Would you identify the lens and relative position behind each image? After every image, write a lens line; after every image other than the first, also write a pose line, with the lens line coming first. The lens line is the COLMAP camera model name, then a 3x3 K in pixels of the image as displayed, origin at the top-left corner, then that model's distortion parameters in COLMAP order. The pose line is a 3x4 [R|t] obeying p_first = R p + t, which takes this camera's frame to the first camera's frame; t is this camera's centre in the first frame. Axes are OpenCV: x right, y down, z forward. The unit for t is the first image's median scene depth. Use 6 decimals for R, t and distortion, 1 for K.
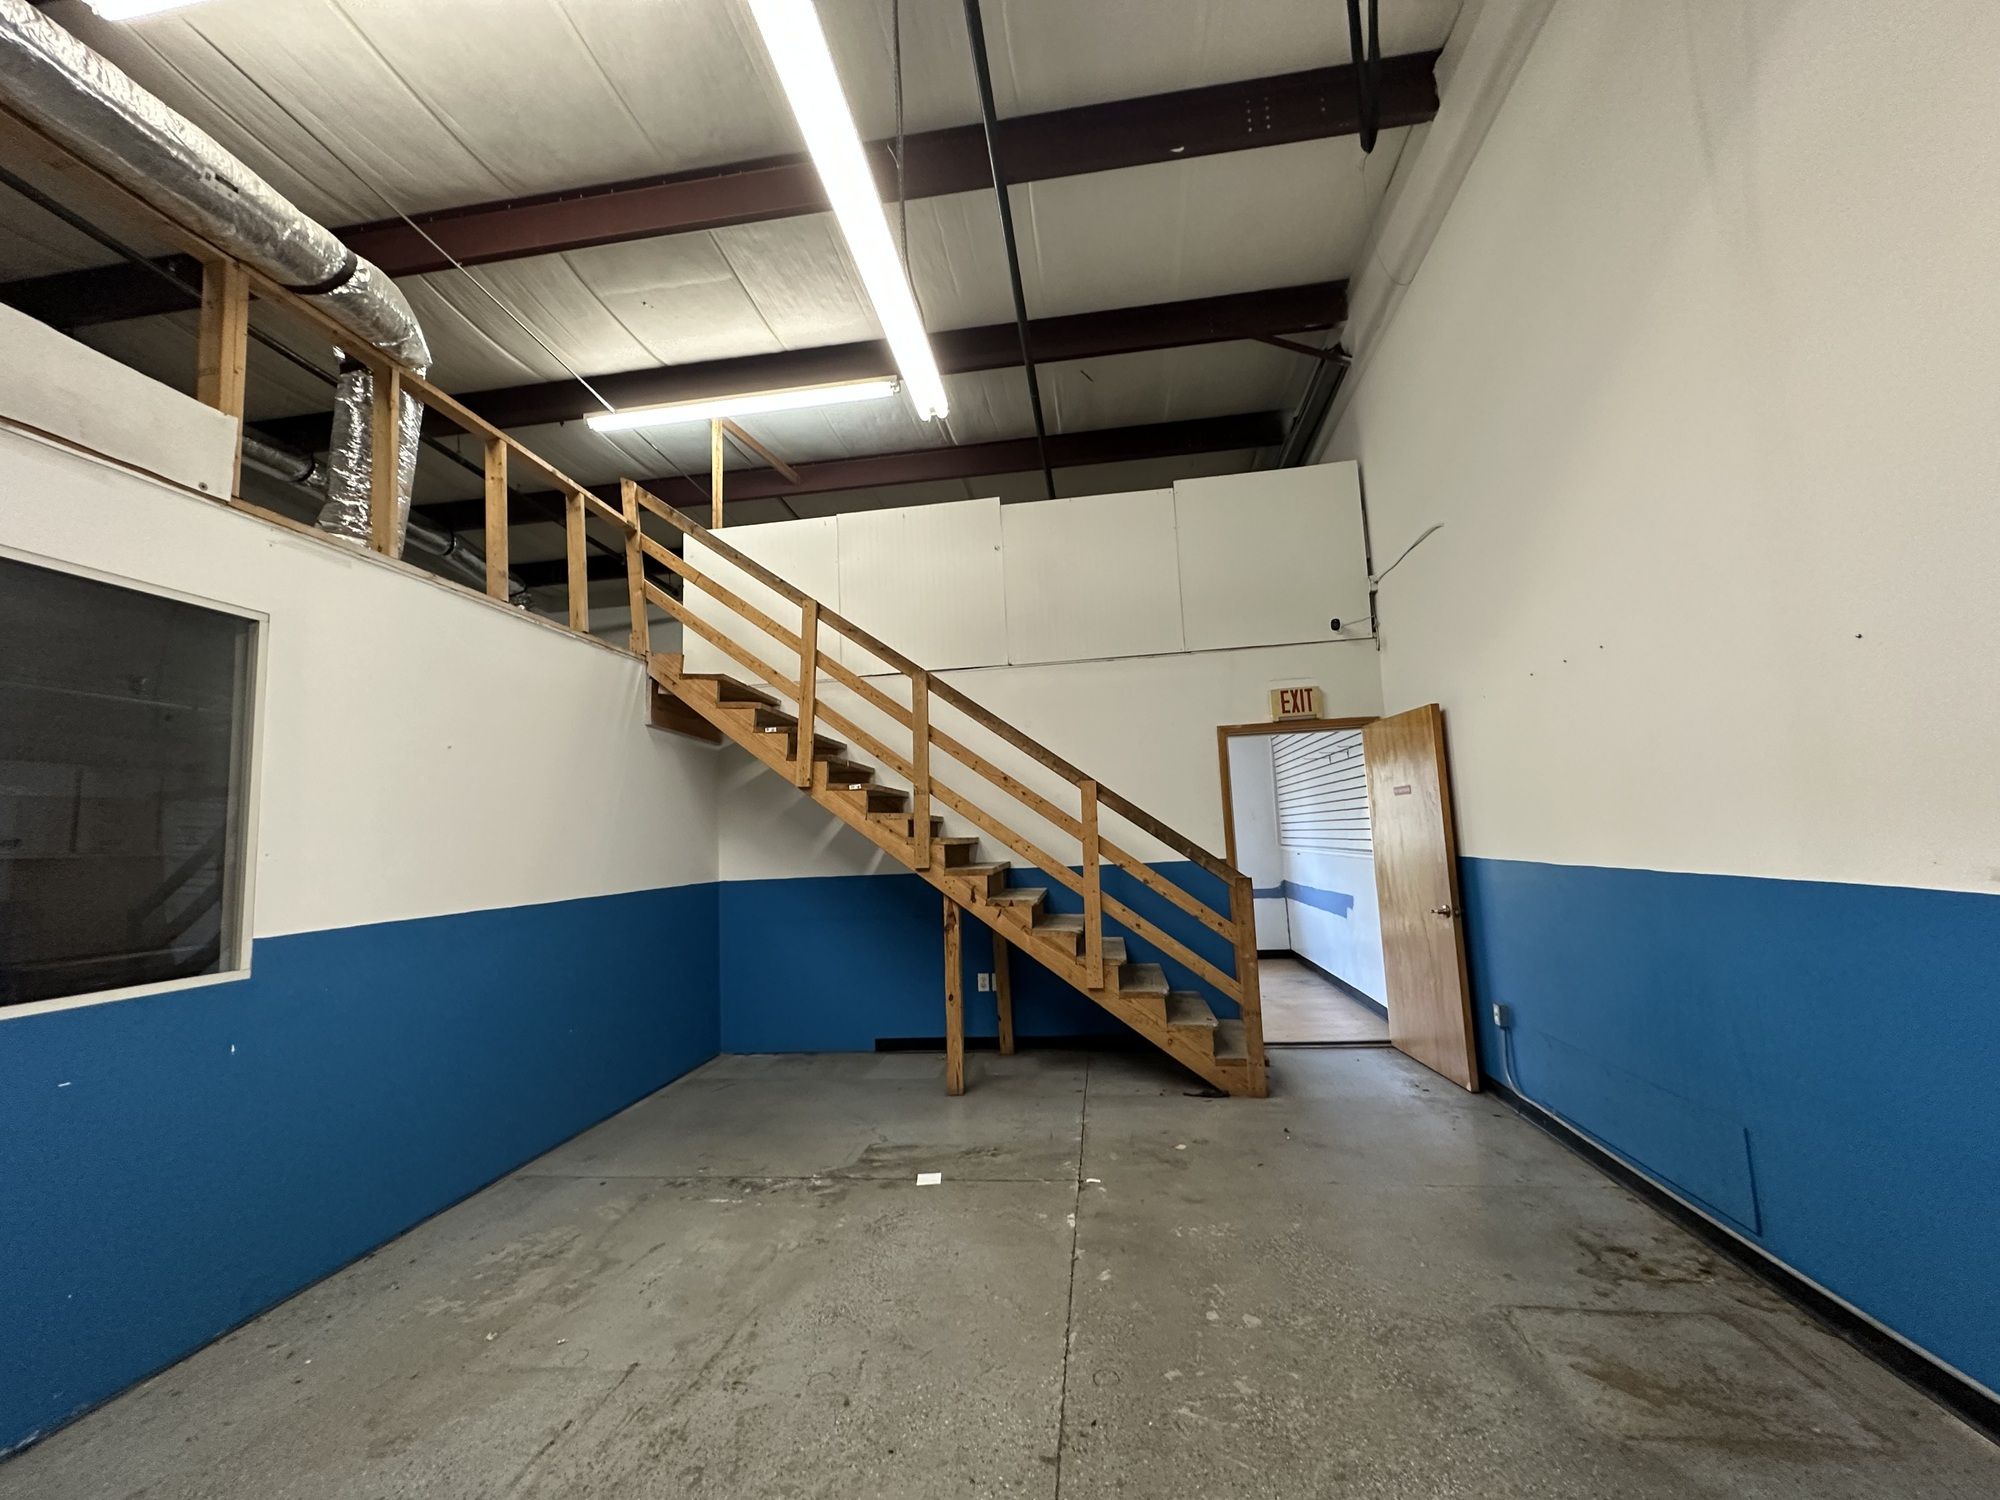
lens RADIAL K [[799.4, 0, 996.2], [0, 799.4, 753.3], [0, 0, 1]] dist [-0.000164, 0.000024]
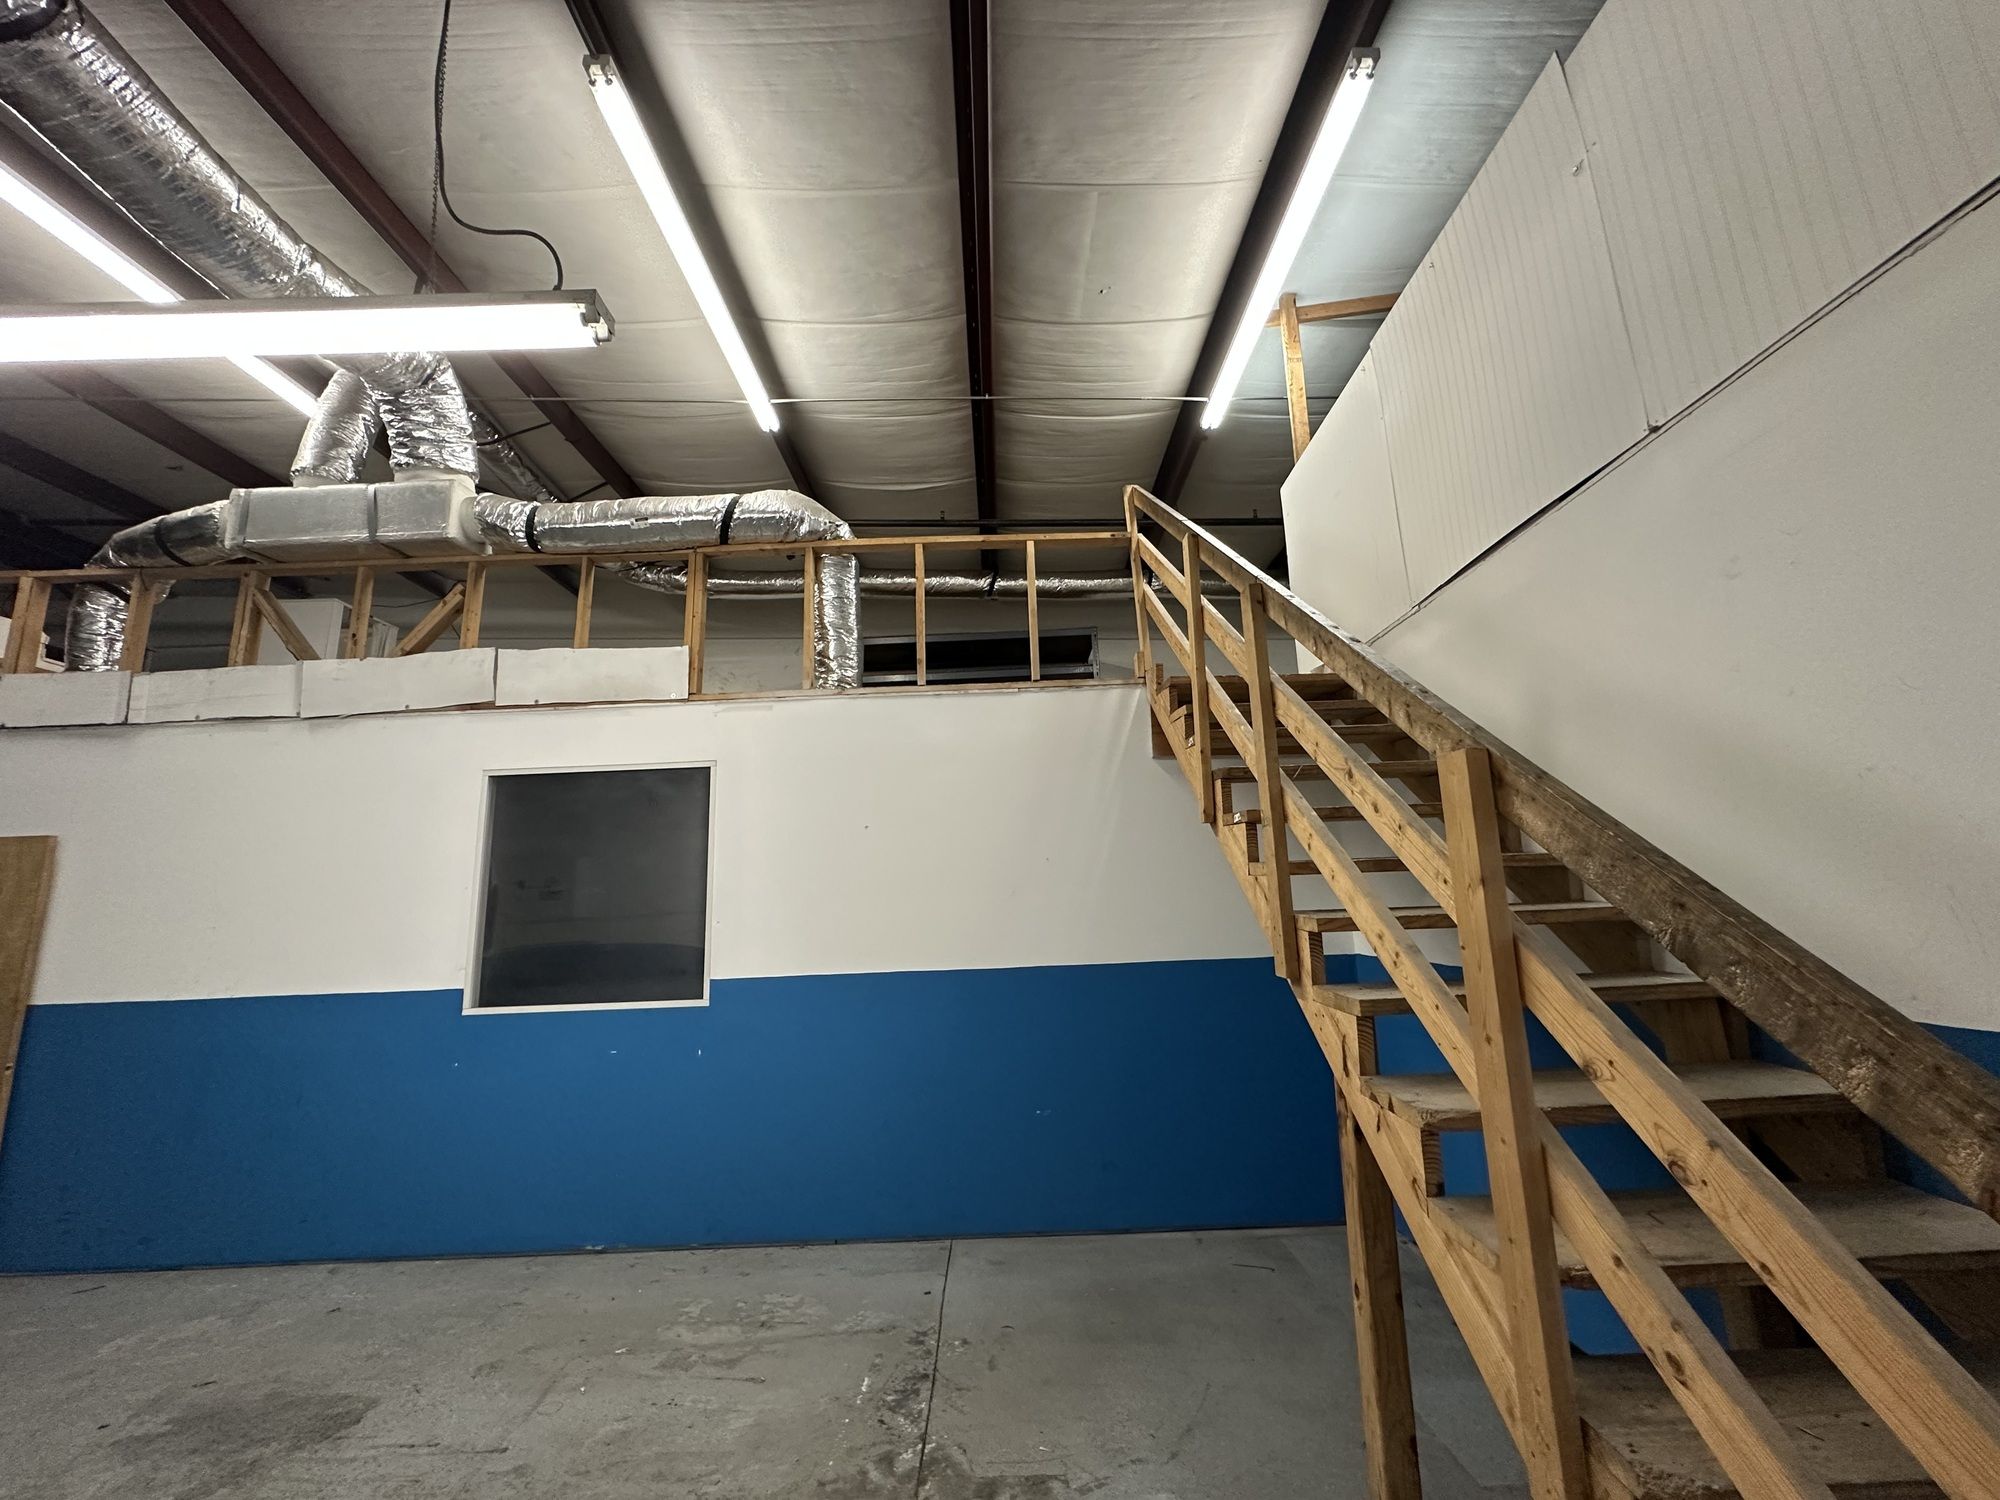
lens RADIAL K [[799.4, 0, 996.2], [0, 799.4, 753.3], [0, 0, 1]] dist [-0.000164, 0.000024]
pose [[0.130280, -0.148928, -0.980228, 0.677964], [0.136322, 0.981955, -0.131072, 0.087897], [0.982061, -0.116551, 0.148232, 1.371011]]
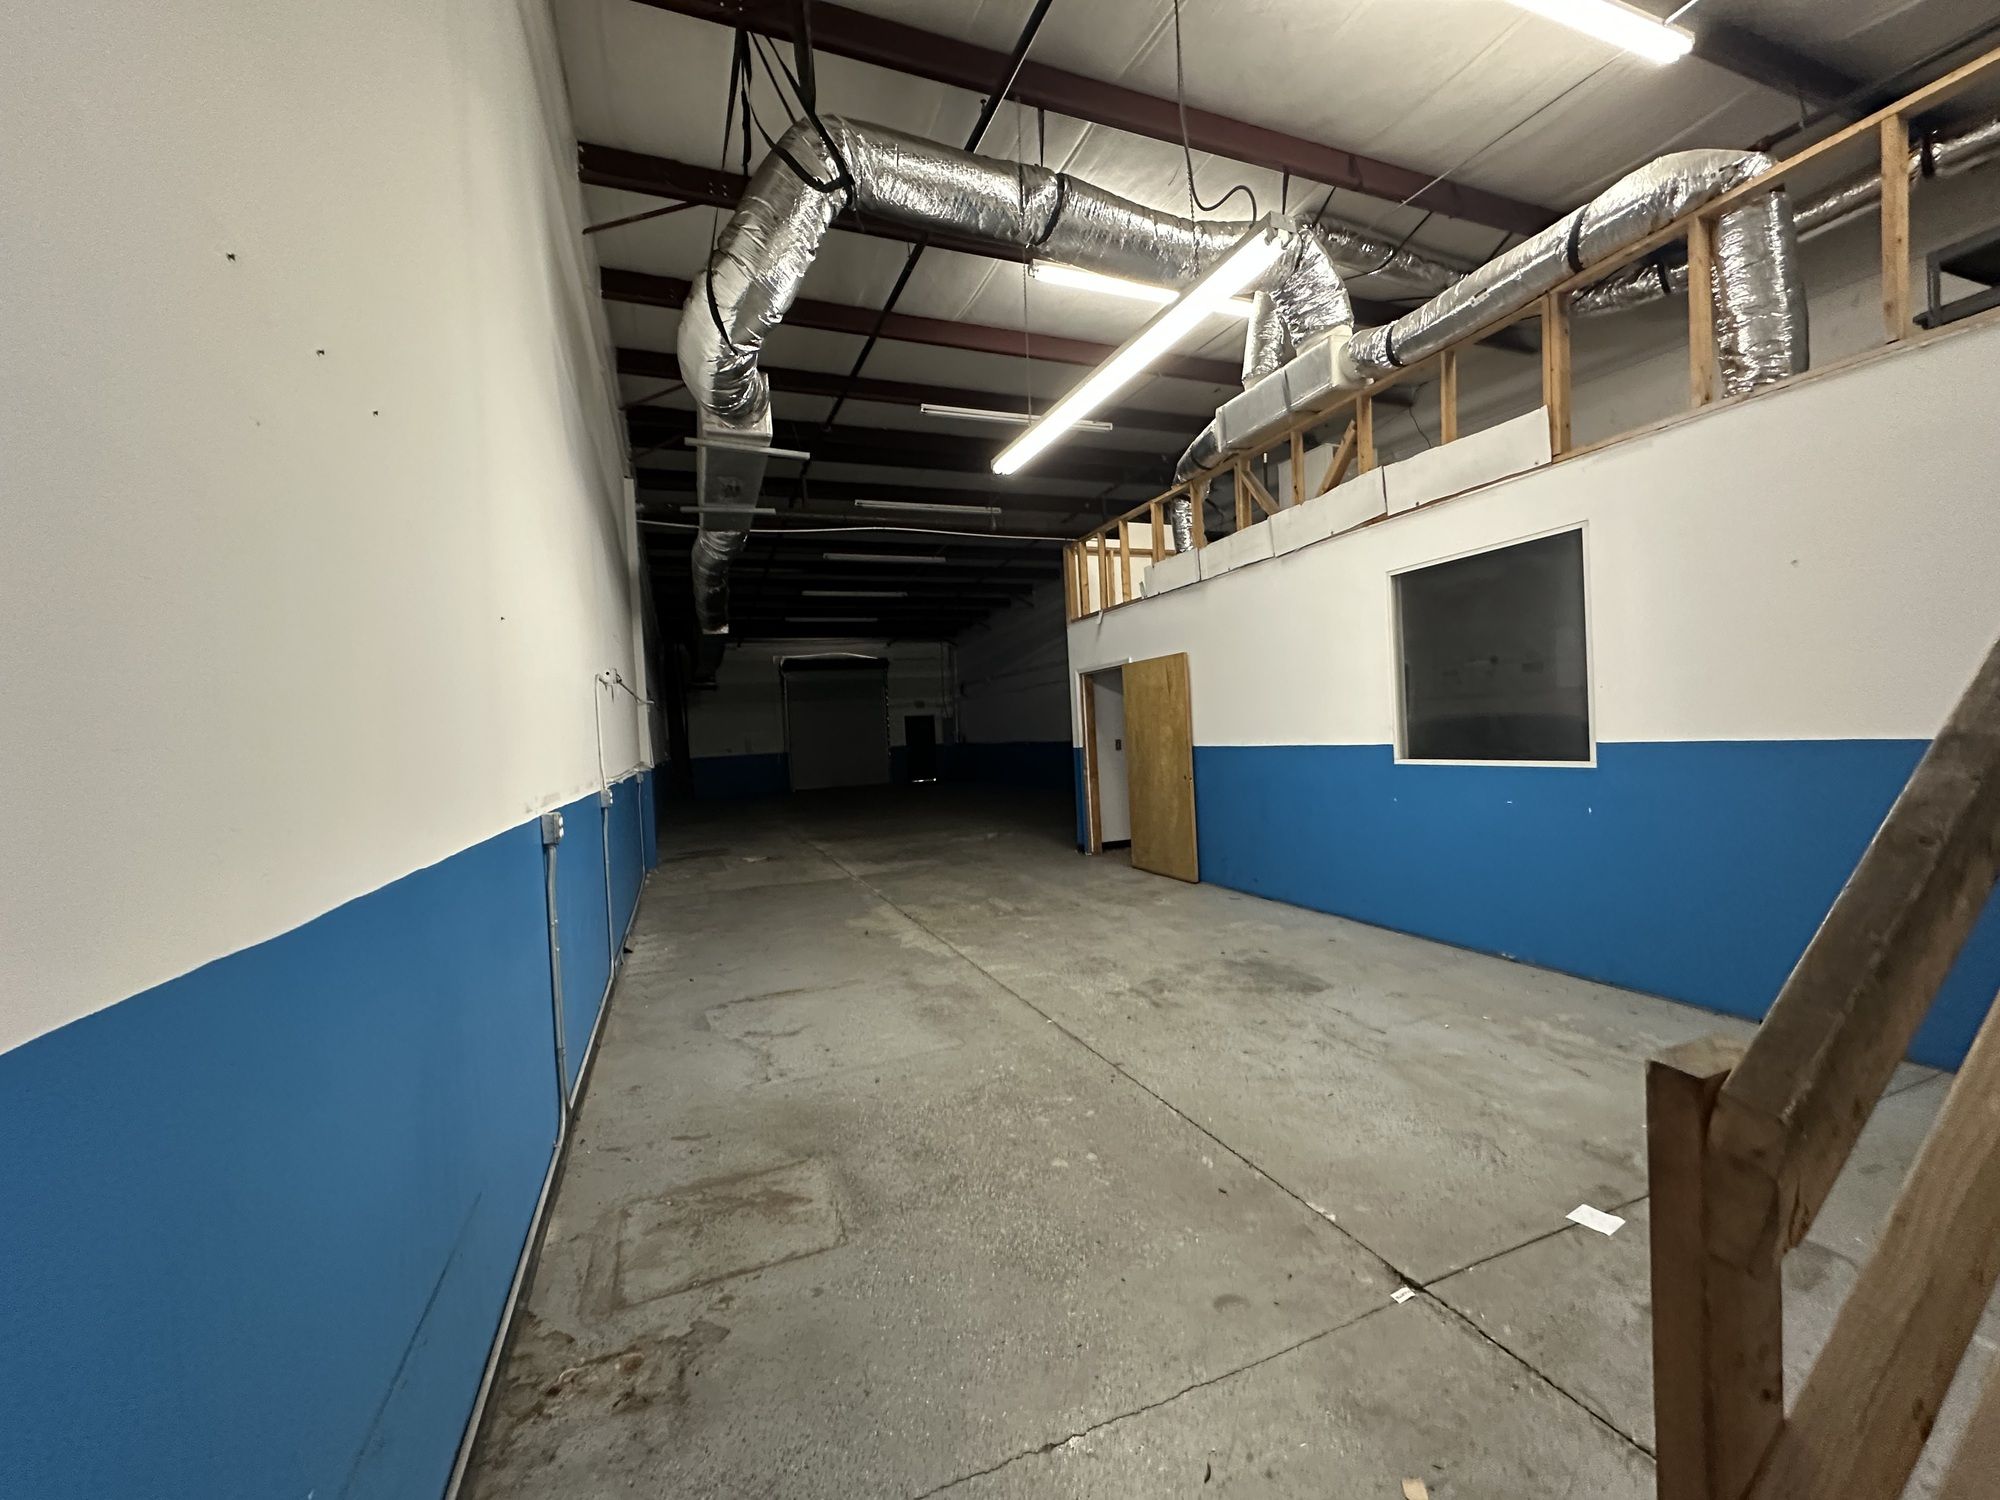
lens RADIAL K [[799.4, 0, 996.2], [0, 799.4, 753.3], [0, 0, 1]] dist [-0.000164, 0.000024]
pose [[-0.867980, 0.104262, -0.485531, 0.792656], [0.144551, 0.988420, -0.046162, 0.161681], [0.475096, -0.110252, -0.873000, 1.798365]]
